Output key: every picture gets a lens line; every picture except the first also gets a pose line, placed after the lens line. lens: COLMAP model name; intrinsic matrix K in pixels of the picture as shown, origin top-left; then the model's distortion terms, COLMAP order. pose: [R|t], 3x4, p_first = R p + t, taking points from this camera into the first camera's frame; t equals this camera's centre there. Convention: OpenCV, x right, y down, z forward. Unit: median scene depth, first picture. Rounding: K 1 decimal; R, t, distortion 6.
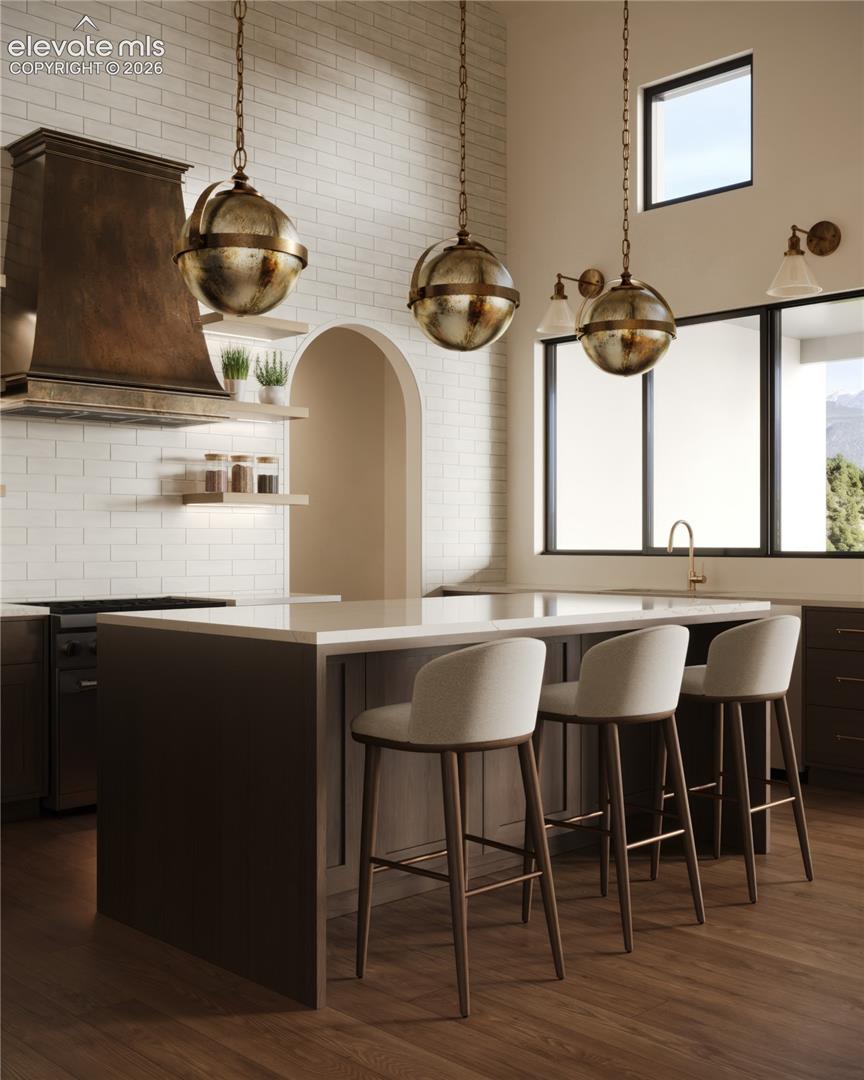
lens RADIAL K [[1201.2, 0, 432.0], [0, 1201.2, 544.5], [0, 0, 1]] dist [0.015012, 0.000000]
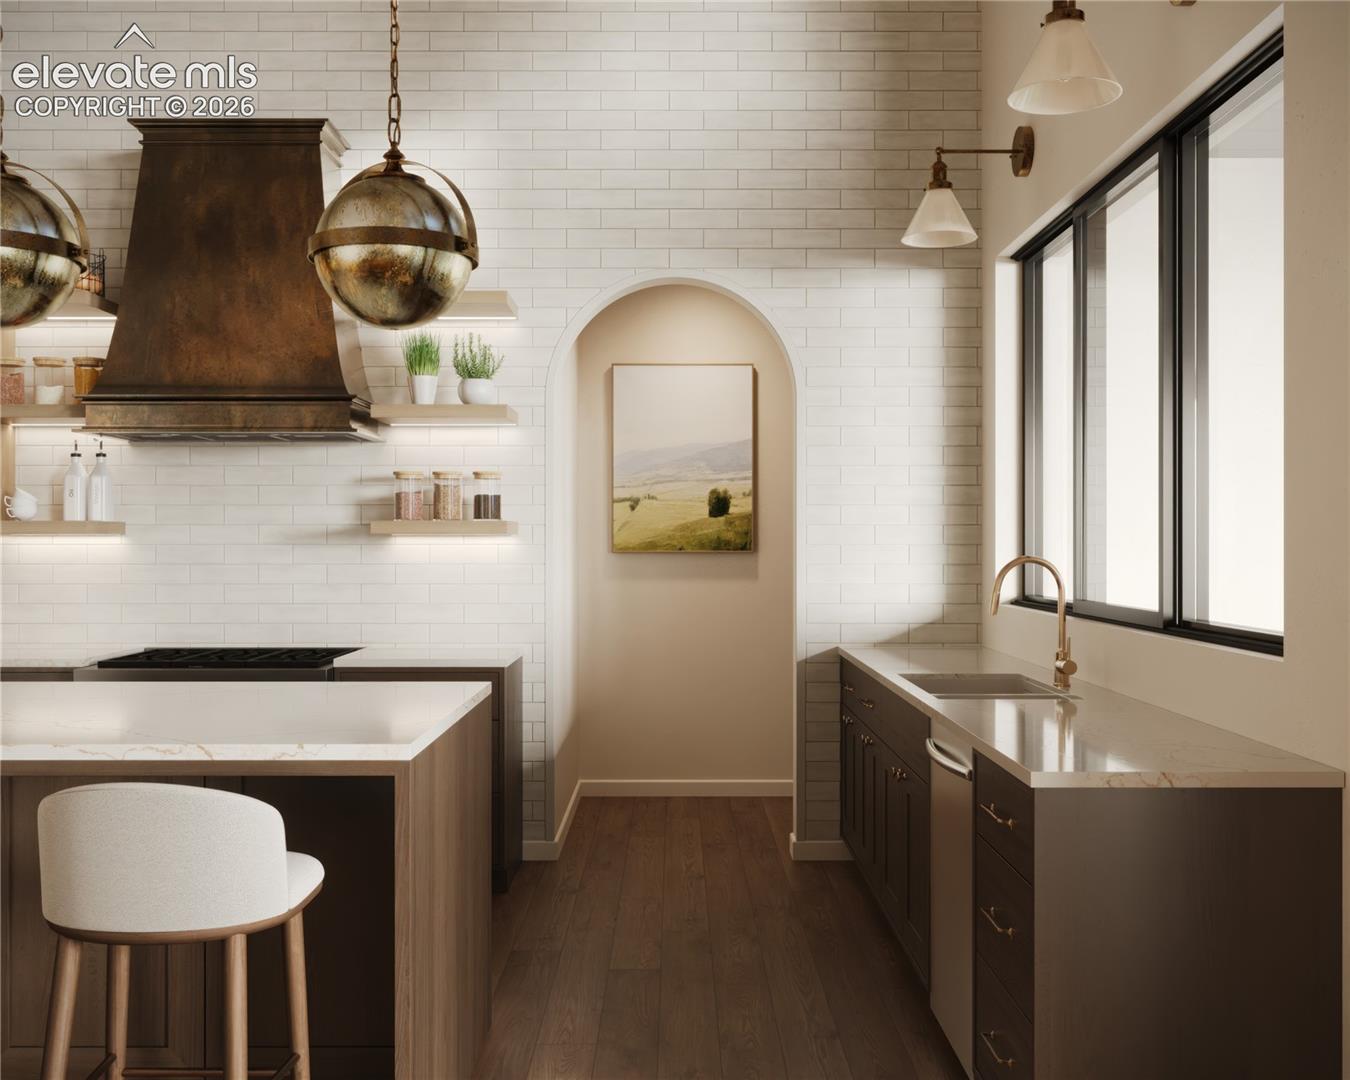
lens RADIAL K [[1298.4, 0, 675.2], [0, 1298.4, 531.8], [0, 0, 1]] dist [0.009384, 0.000000]
pose [[0.718905, -0.001093, -0.695108, 0.580467], [-0.002145, 0.999991, -0.003791, -0.034687], [0.695105, 0.004216, 0.718896, 0.540812]]
